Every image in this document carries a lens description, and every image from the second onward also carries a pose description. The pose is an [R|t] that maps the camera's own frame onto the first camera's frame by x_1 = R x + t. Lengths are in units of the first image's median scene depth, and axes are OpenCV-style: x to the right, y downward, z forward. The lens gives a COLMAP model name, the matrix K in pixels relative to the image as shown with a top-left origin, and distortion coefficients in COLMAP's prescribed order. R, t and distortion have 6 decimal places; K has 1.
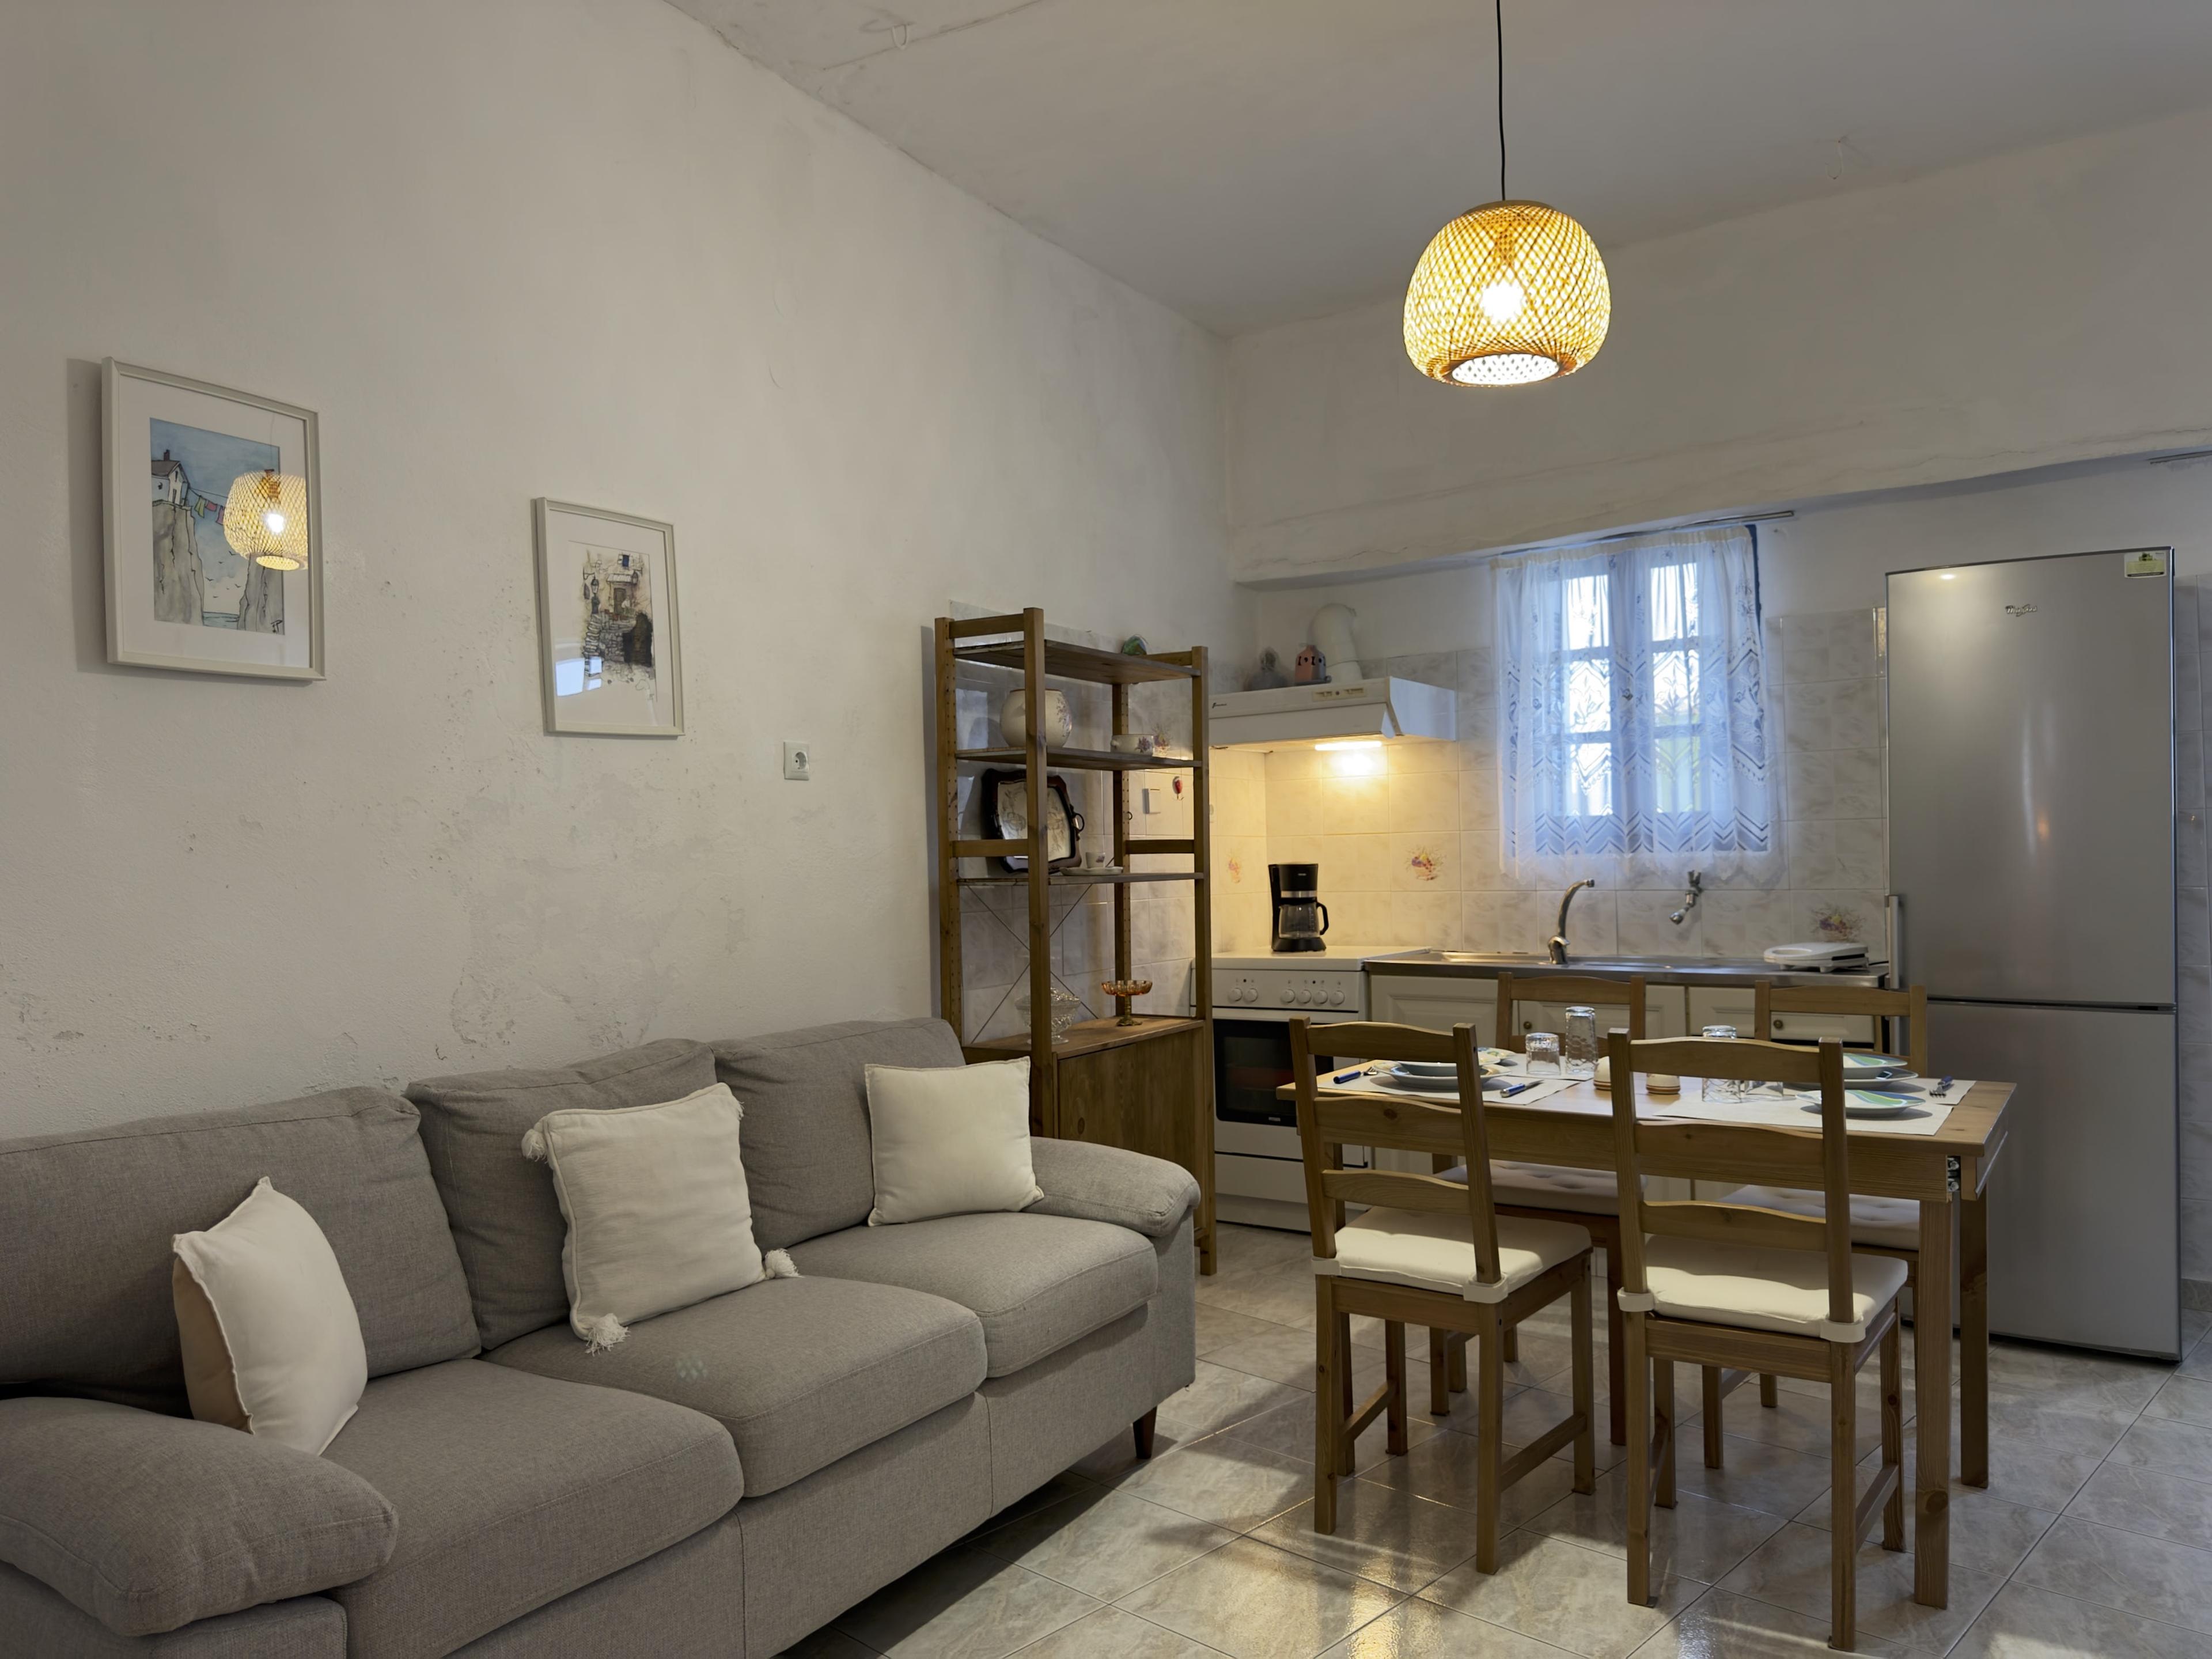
lens RADIAL K [[1554.4, 0, 1099.1], [0, 1554.4, 834.2], [0, 0, 1]] dist [0.094579, -0.129388]
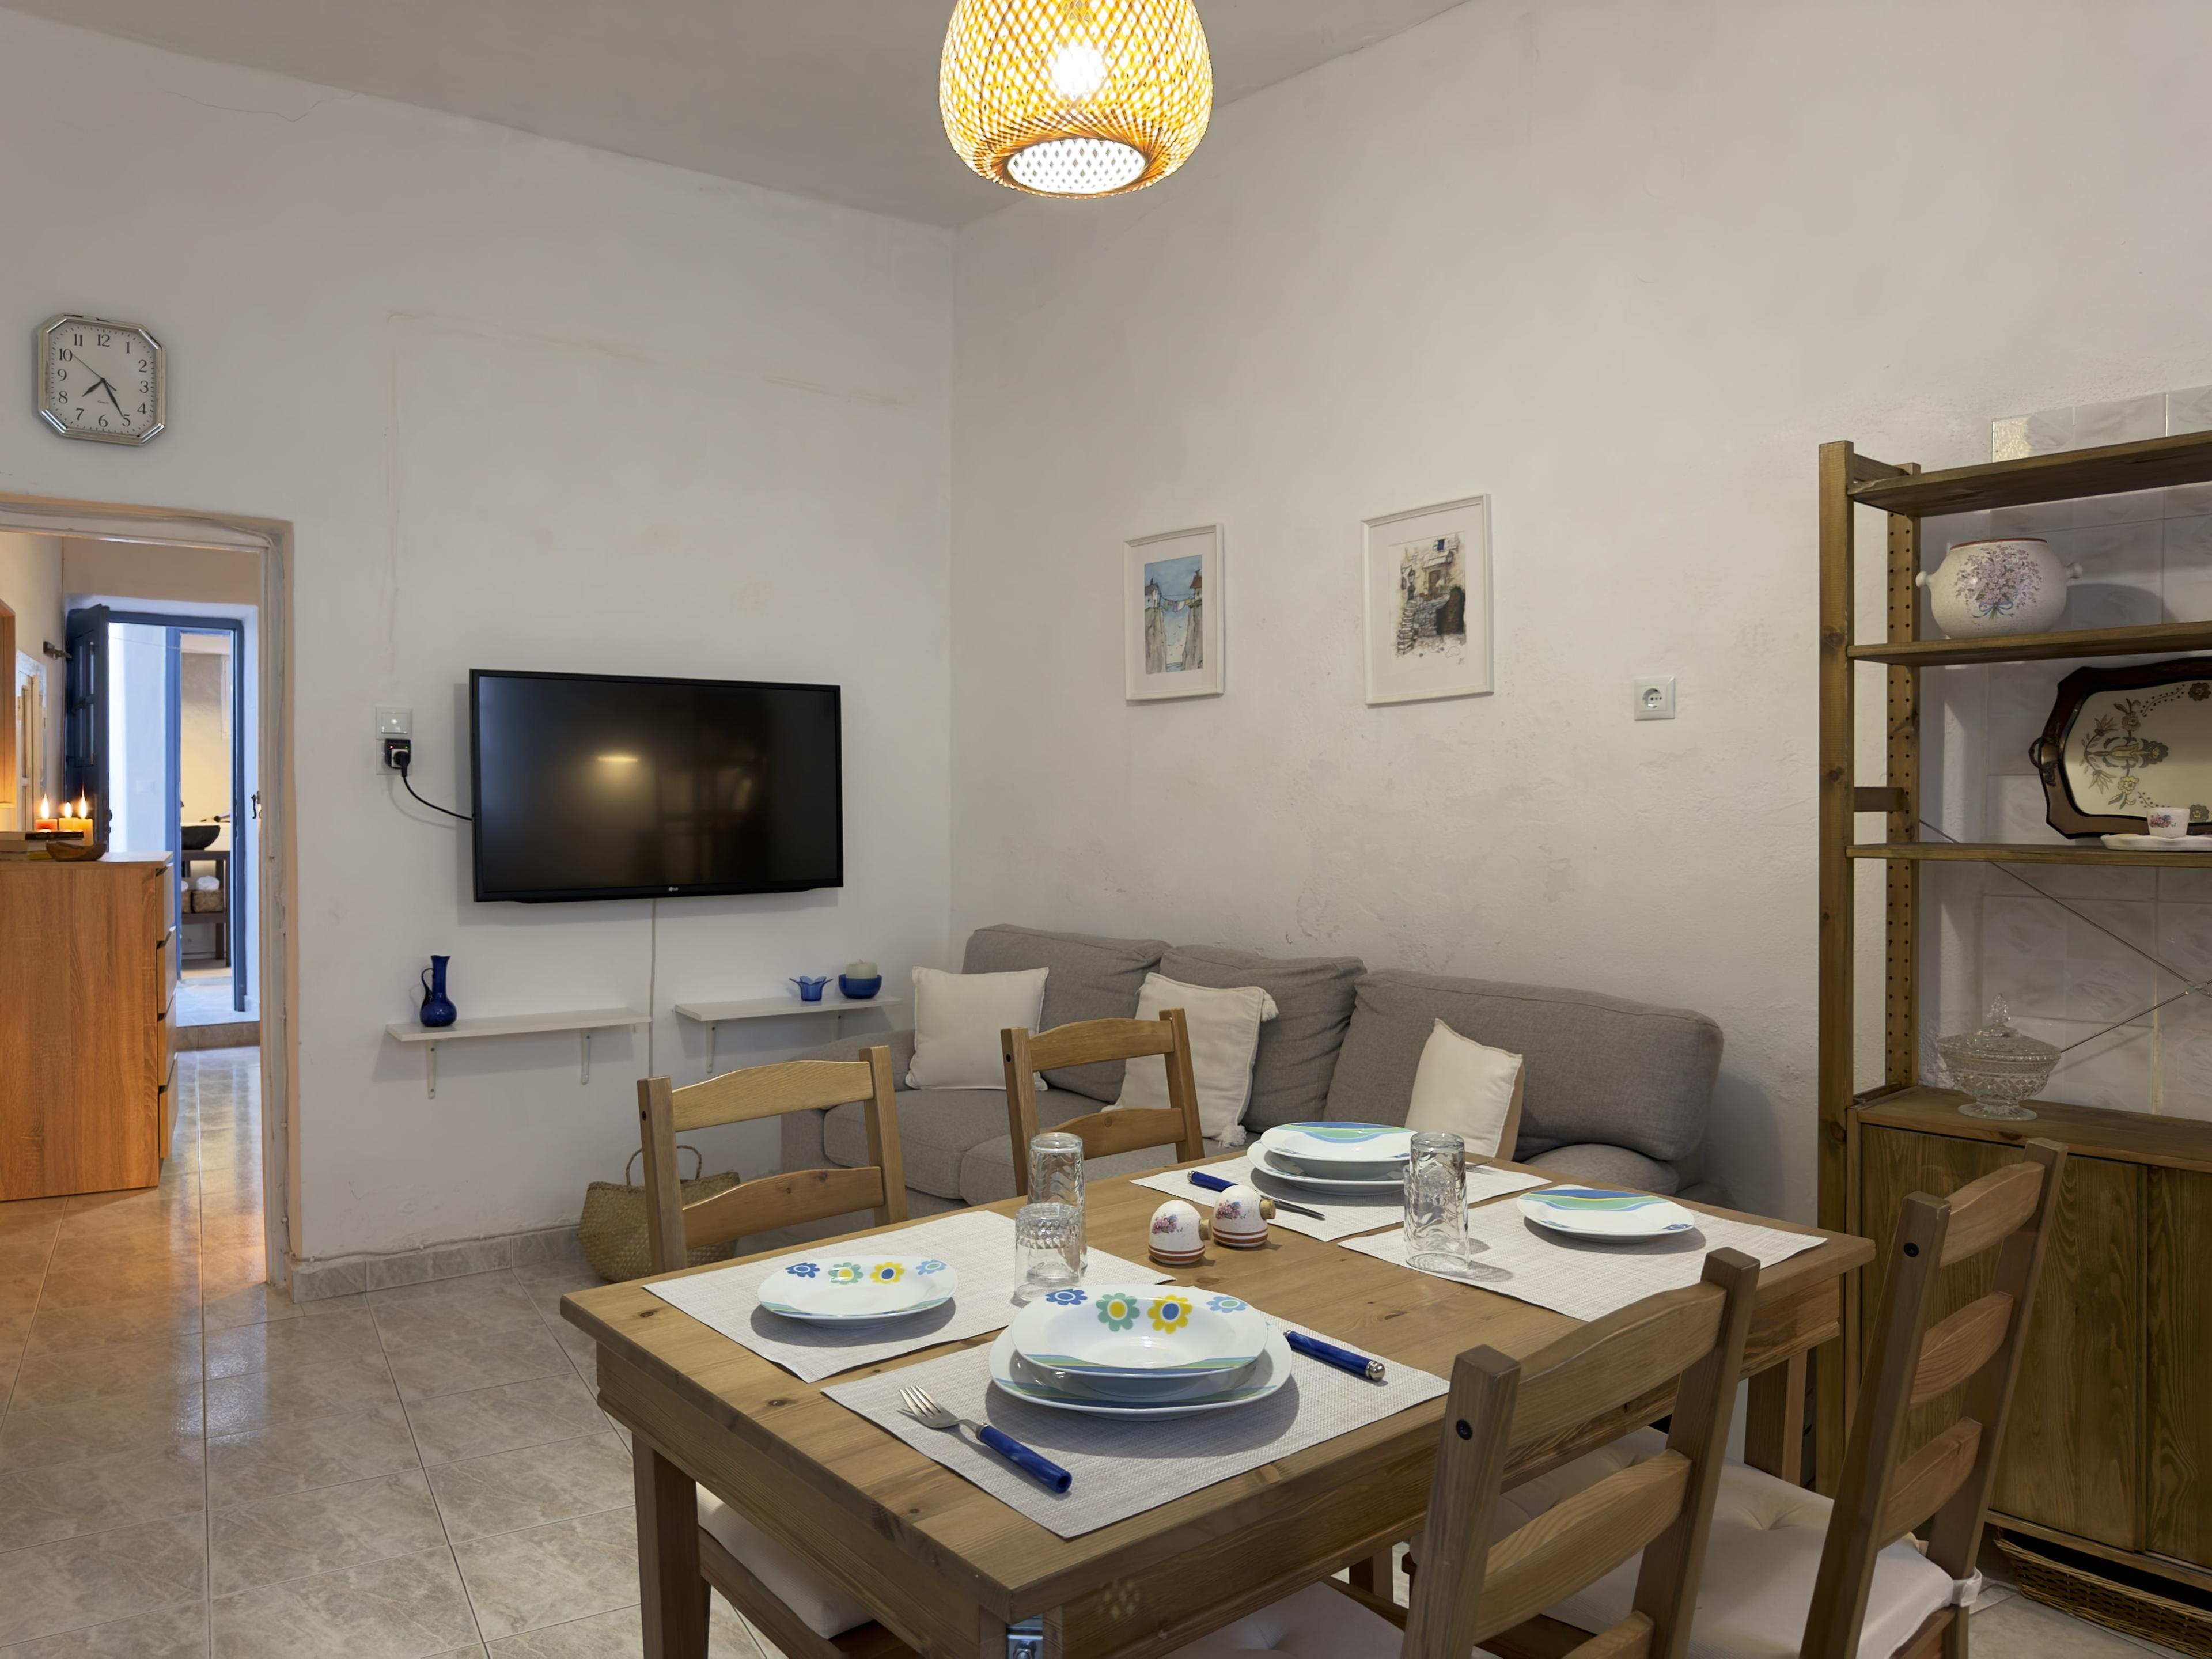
lens RADIAL K [[1548.1, 0, 1111.0], [0, 1548.1, 835.5], [0, 0, 1]] dist [0.087364, -0.114719]
pose [[-0.279865, 0.041911, -0.959124, 0.854670], [0.022742, 0.999056, 0.037020, -0.010372], [0.959770, -0.011452, -0.280554, 1.077316]]
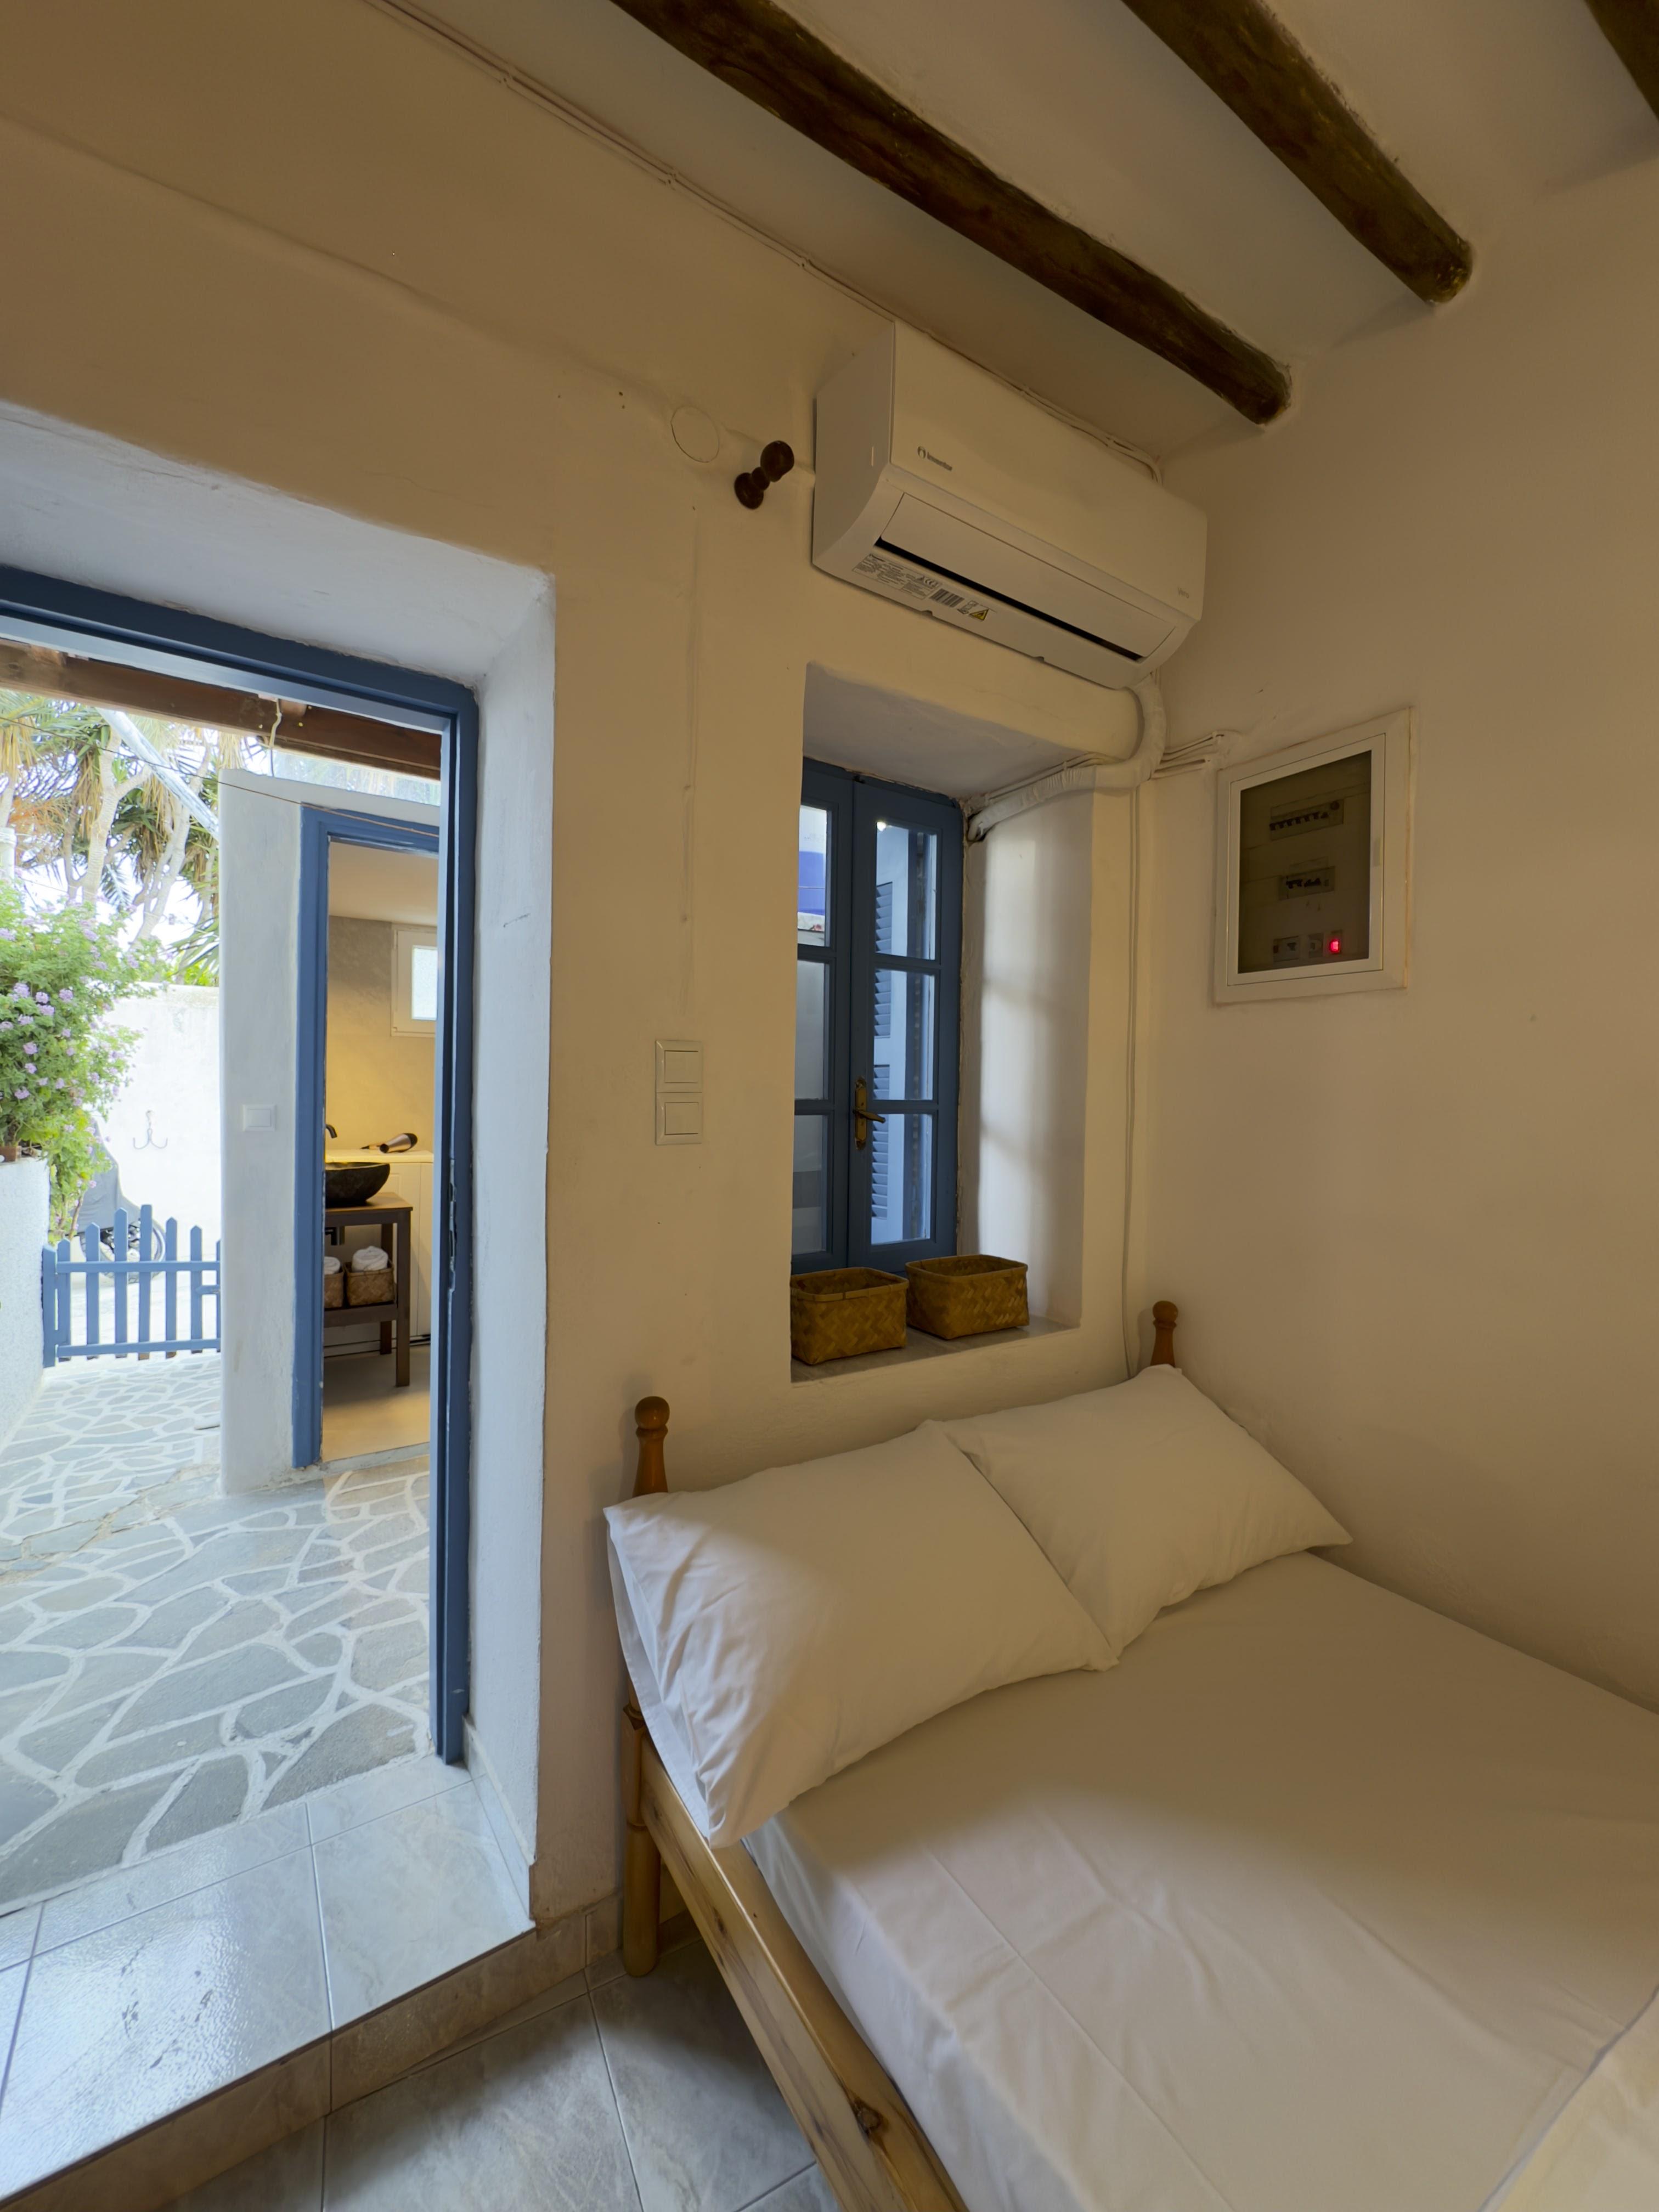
lens RADIAL K [[884.6, 0, 830.7], [0, 884.6, 1105.4], [0, 0, 1]] dist [-0.003529, 0.000440]
pose [[-0.318569, 0.035030, -0.947252, -0.792013], [0.007583, 0.999379, 0.034408, -0.070046], [0.947869, 0.003779, -0.318637, -0.636549]]
